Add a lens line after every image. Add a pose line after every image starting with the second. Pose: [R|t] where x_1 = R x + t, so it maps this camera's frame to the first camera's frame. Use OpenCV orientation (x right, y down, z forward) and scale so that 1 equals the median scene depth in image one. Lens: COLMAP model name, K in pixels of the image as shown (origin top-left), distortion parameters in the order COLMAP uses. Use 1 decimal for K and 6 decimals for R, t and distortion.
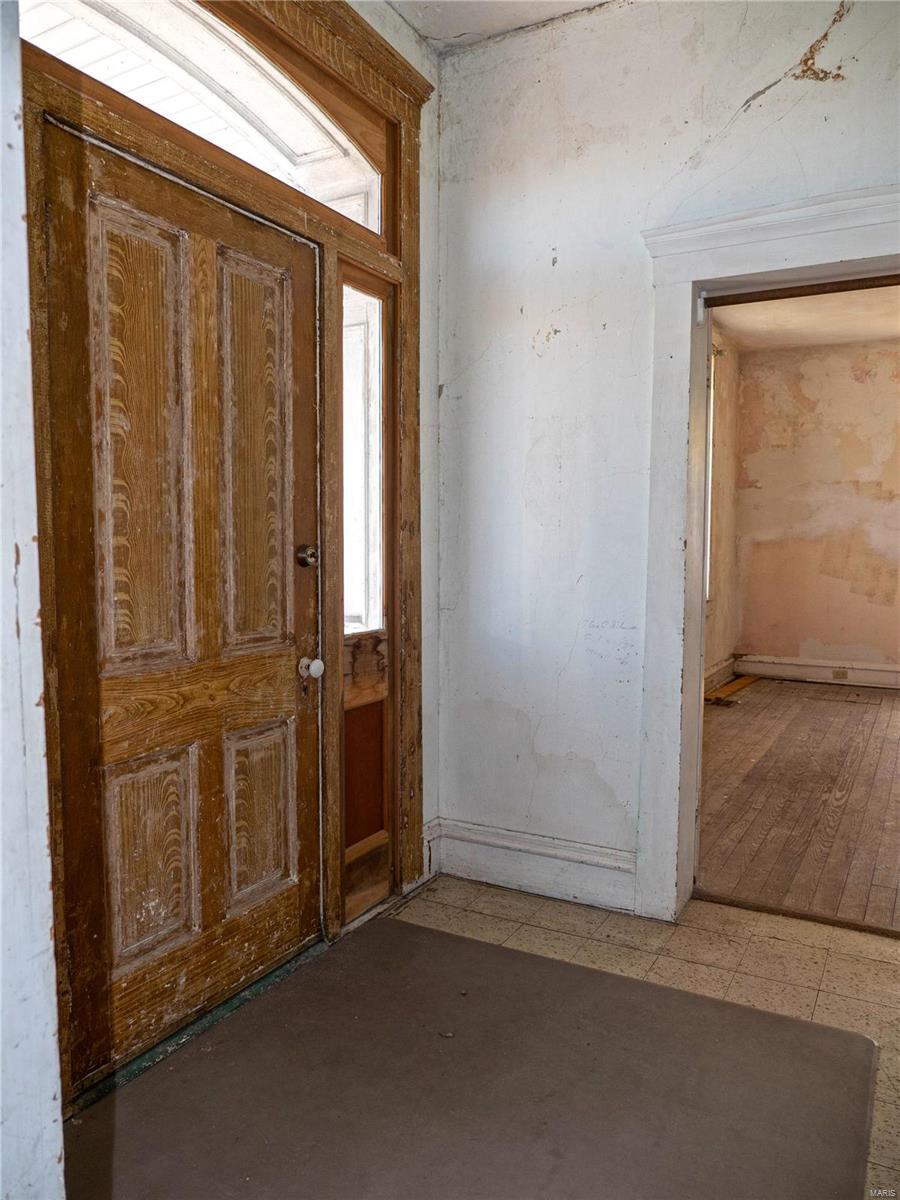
lens RADIAL K [[867.9, 0, 450.0], [0, 867.9, 600.0], [0, 0, 1]] dist [-0.028550, 0.013984]
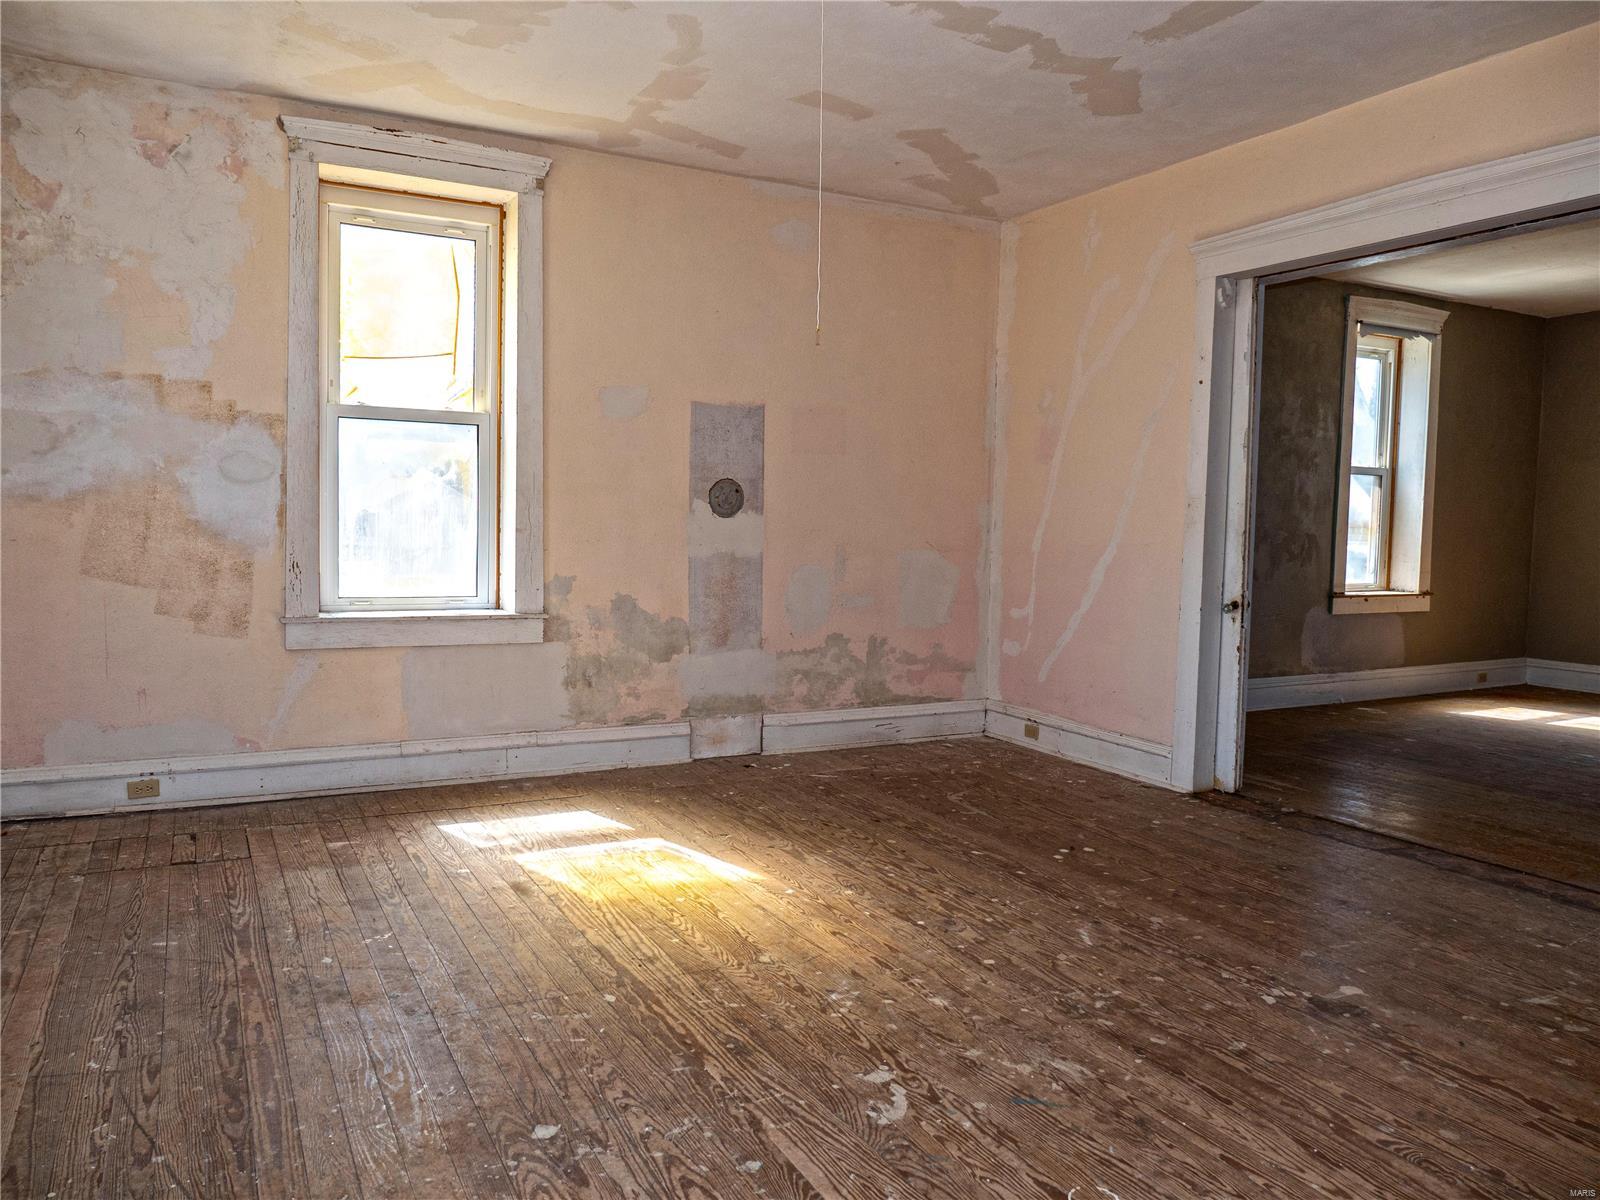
lens RADIAL K [[1157.2, 0, 797.5], [0, 1157.2, 596.5], [0, 0, 1]] dist [-0.028550, 0.013984]
pose [[0.543117, -0.051294, 0.838089, 0.128835], [0.038163, 0.998609, 0.036387, -0.027363], [-0.838789, 0.012222, 0.544319, 0.363187]]
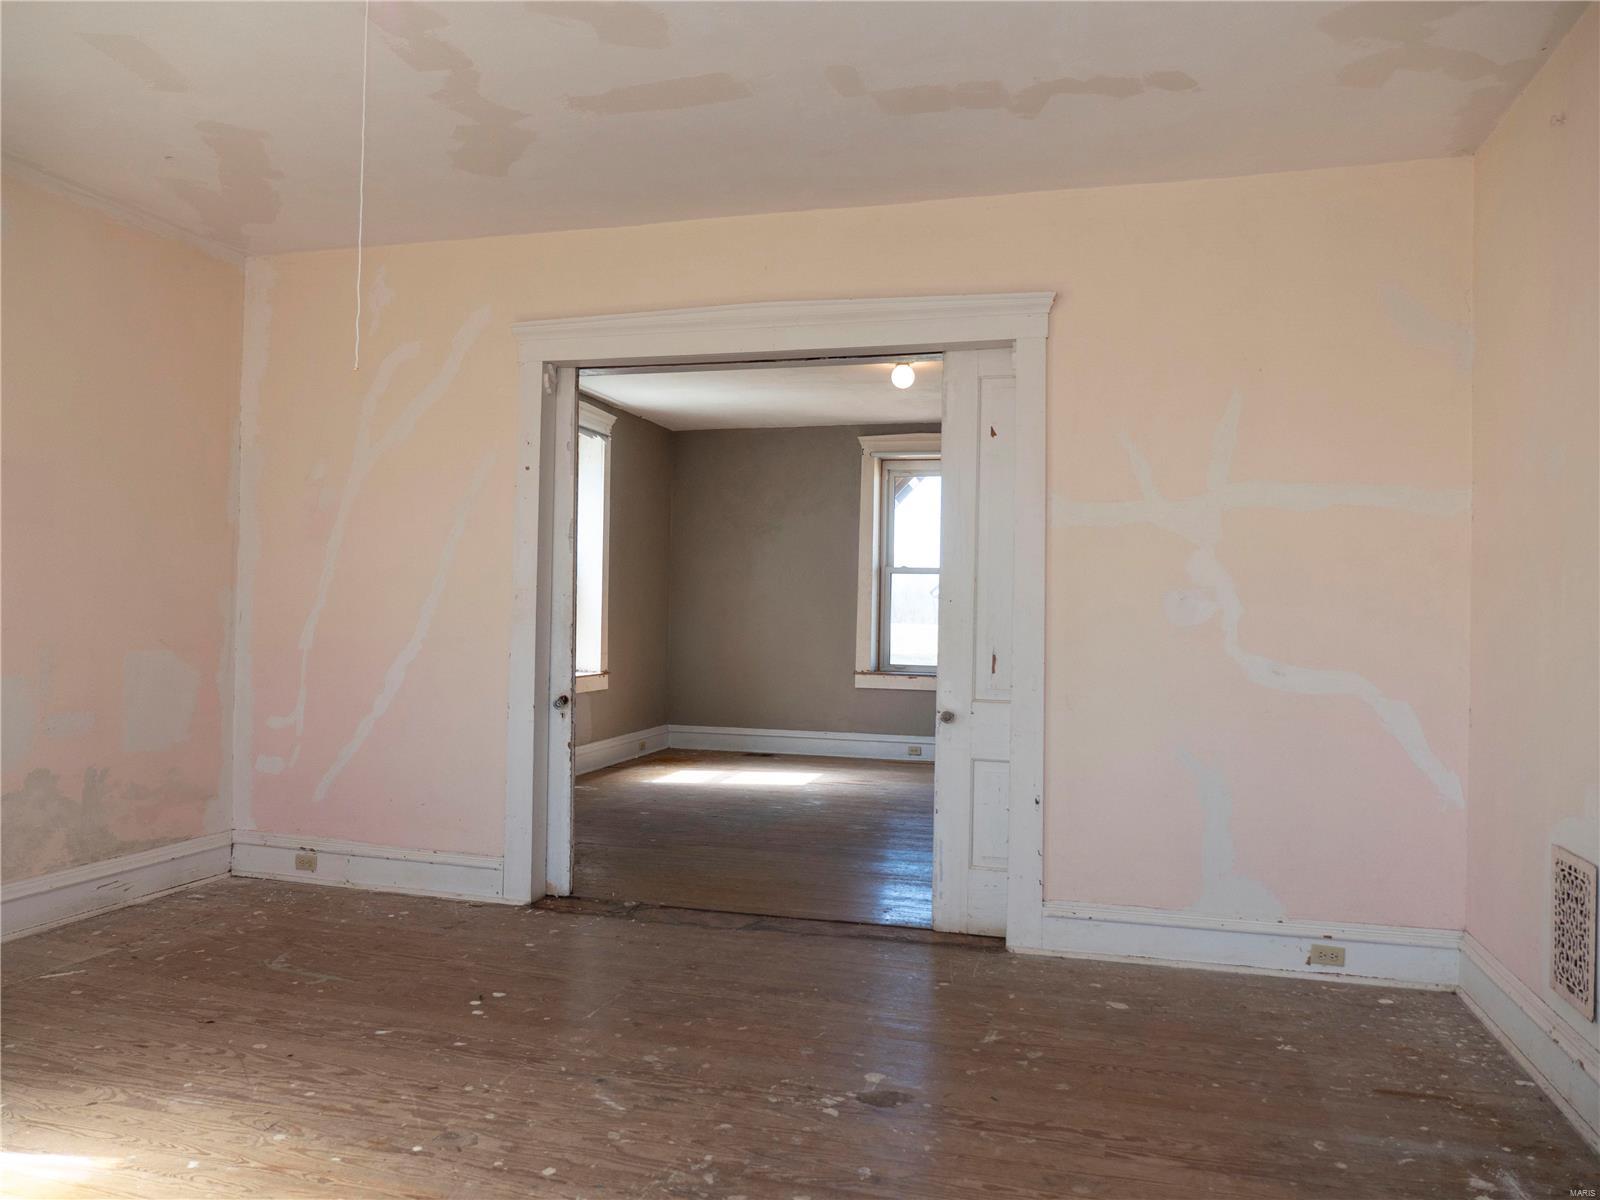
lens RADIAL K [[1157.2, 0, 797.5], [0, 1157.2, 596.5], [0, 0, 1]] dist [-0.028550, 0.013984]
pose [[-0.230711, 0.004700, 0.973011, 0.166926], [0.046221, 0.998912, 0.006134, -0.044548], [-0.971924, 0.046389, -0.230678, 0.538851]]
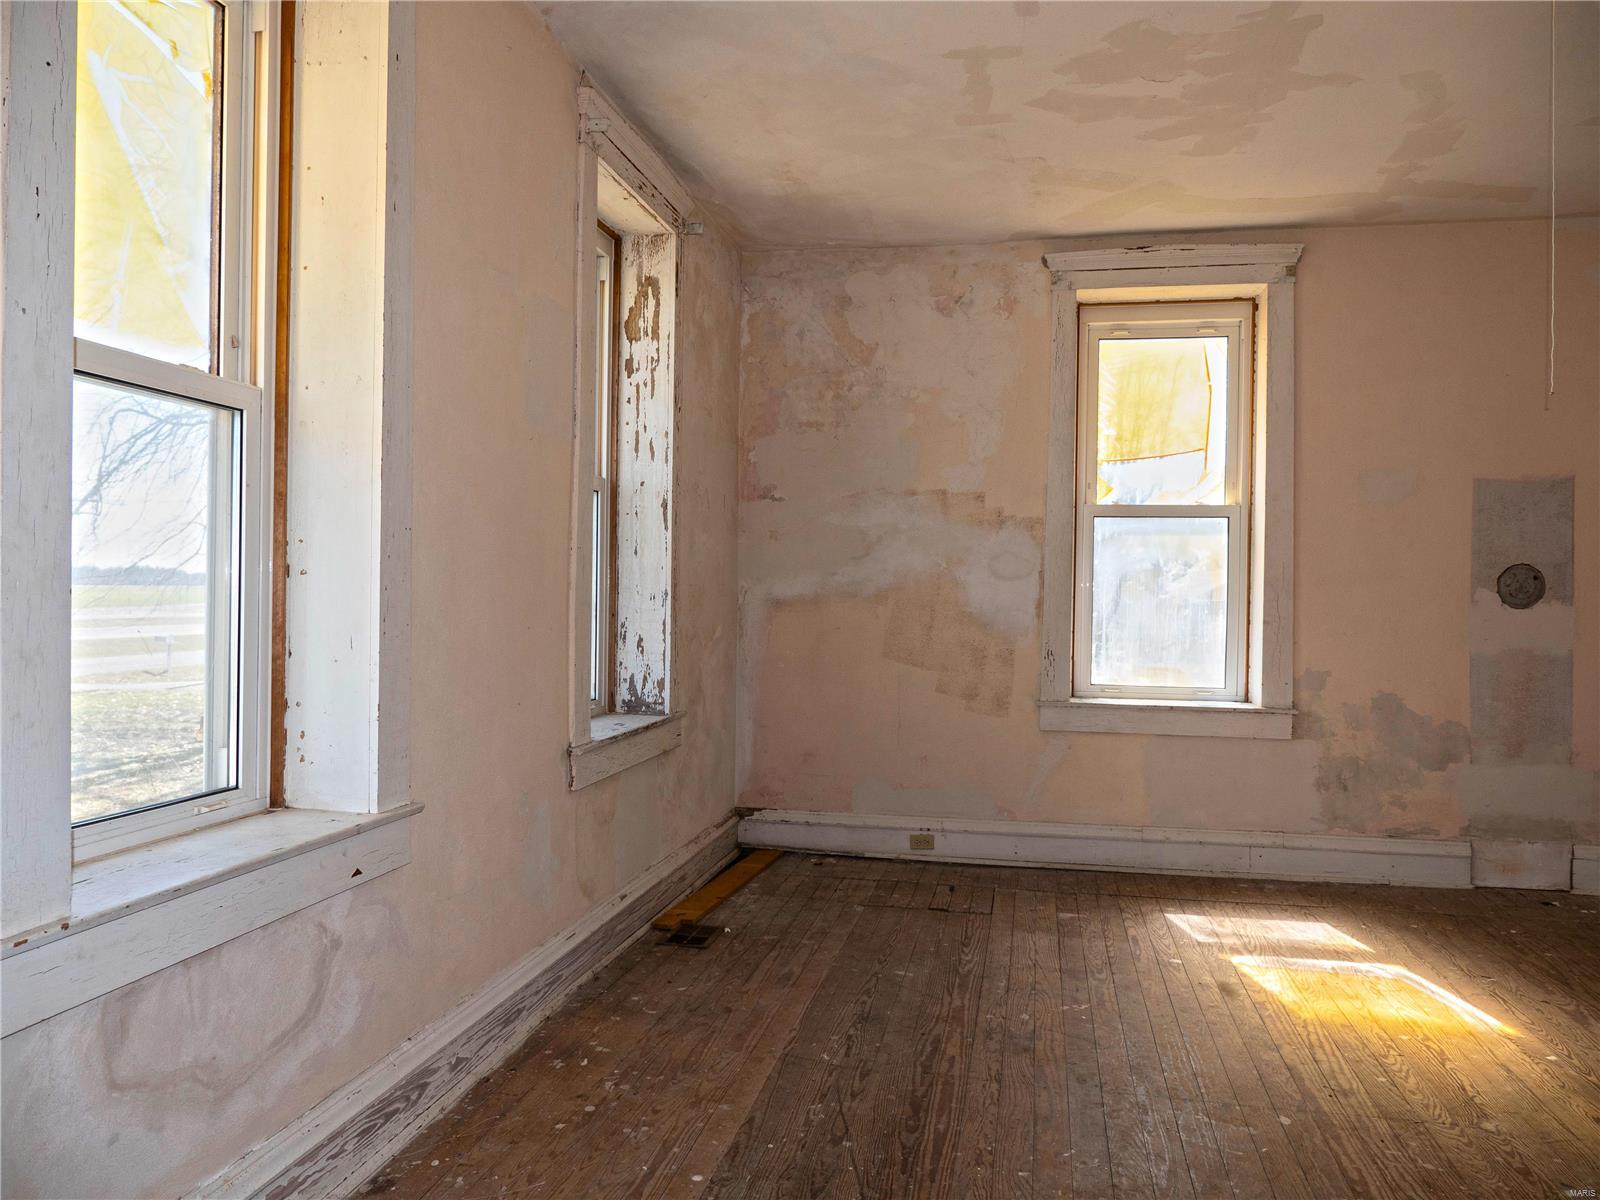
lens RADIAL K [[1157.2, 0, 797.5], [0, 1157.2, 596.5], [0, 0, 1]] dist [-0.028550, 0.013984]
pose [[0.953628, 0.006275, 0.300922, 0.155898], [0.012288, 0.998138, -0.059754, -0.026338], [-0.300737, 0.060680, 0.951775, 0.318601]]
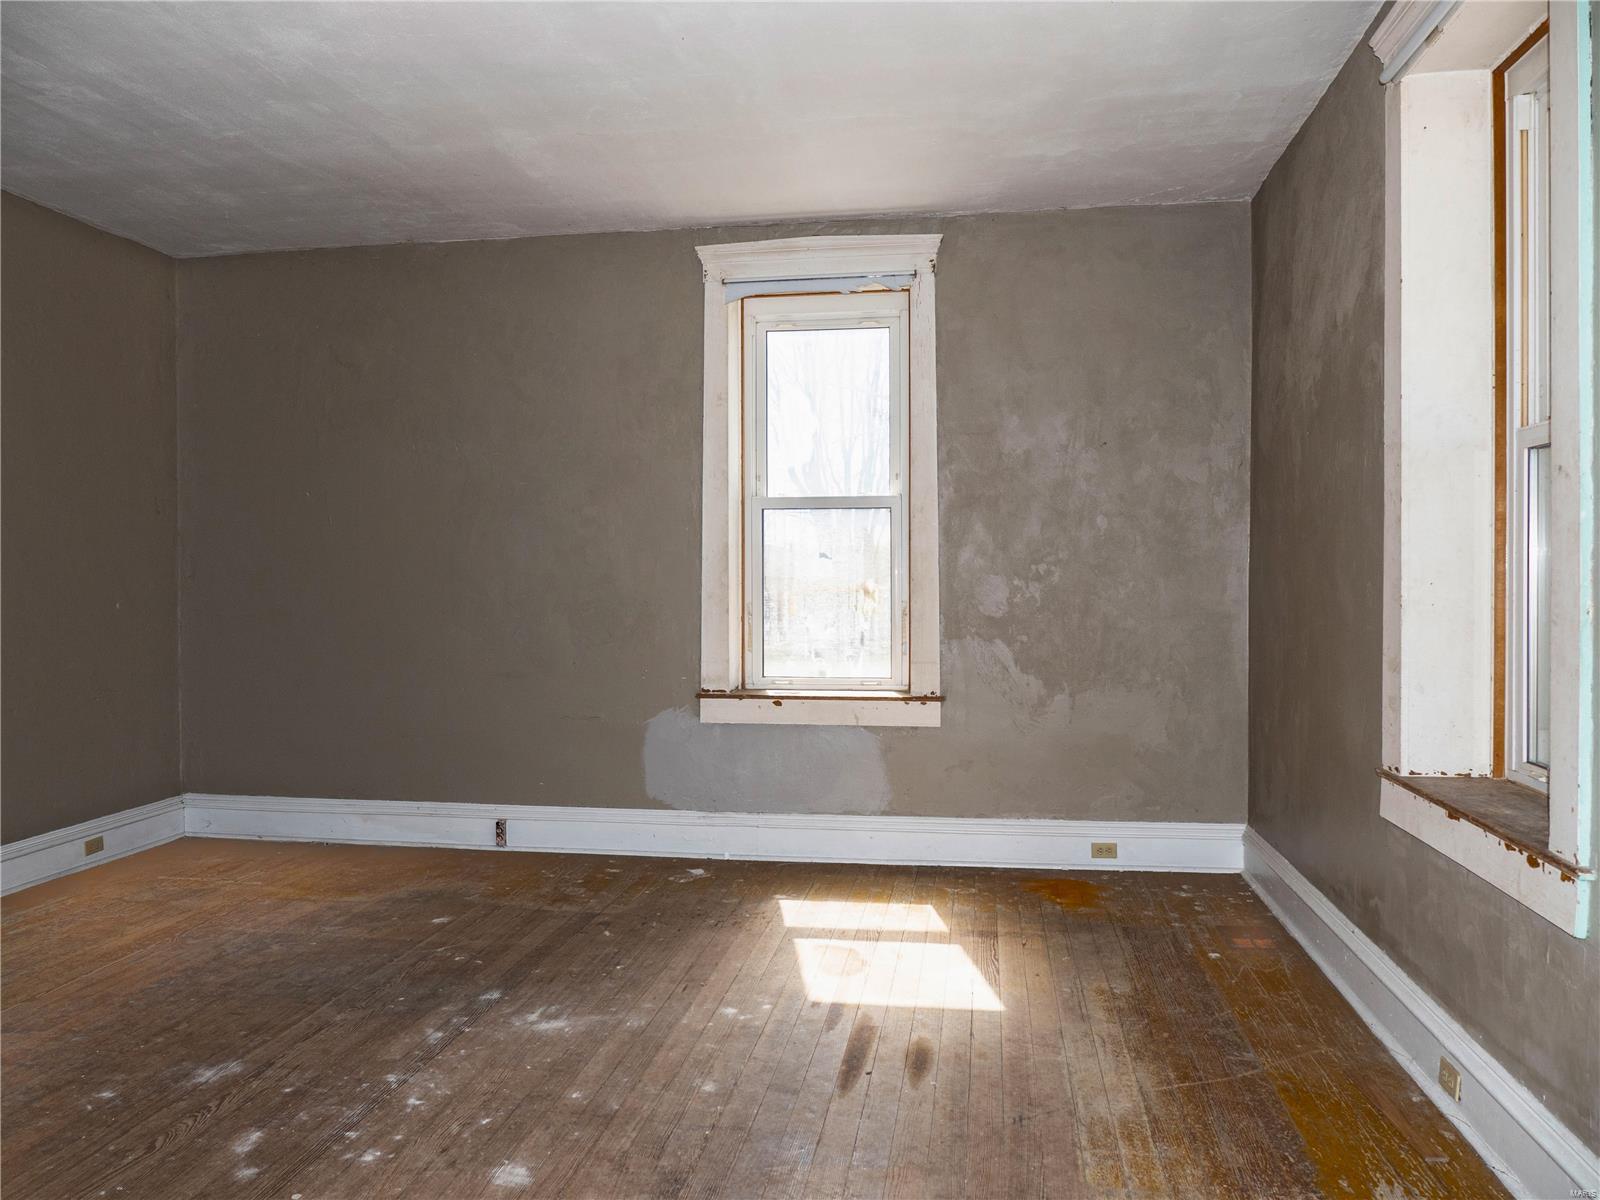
lens RADIAL K [[1157.2, 0, 797.5], [0, 1157.2, 596.5], [0, 0, 1]] dist [-0.028550, 0.013984]
pose [[0.939626, -0.005918, 0.342153, 0.325626], [0.026806, 0.998051, -0.056352, -0.019560], [-0.341153, 0.062122, 0.937953, 0.256173]]
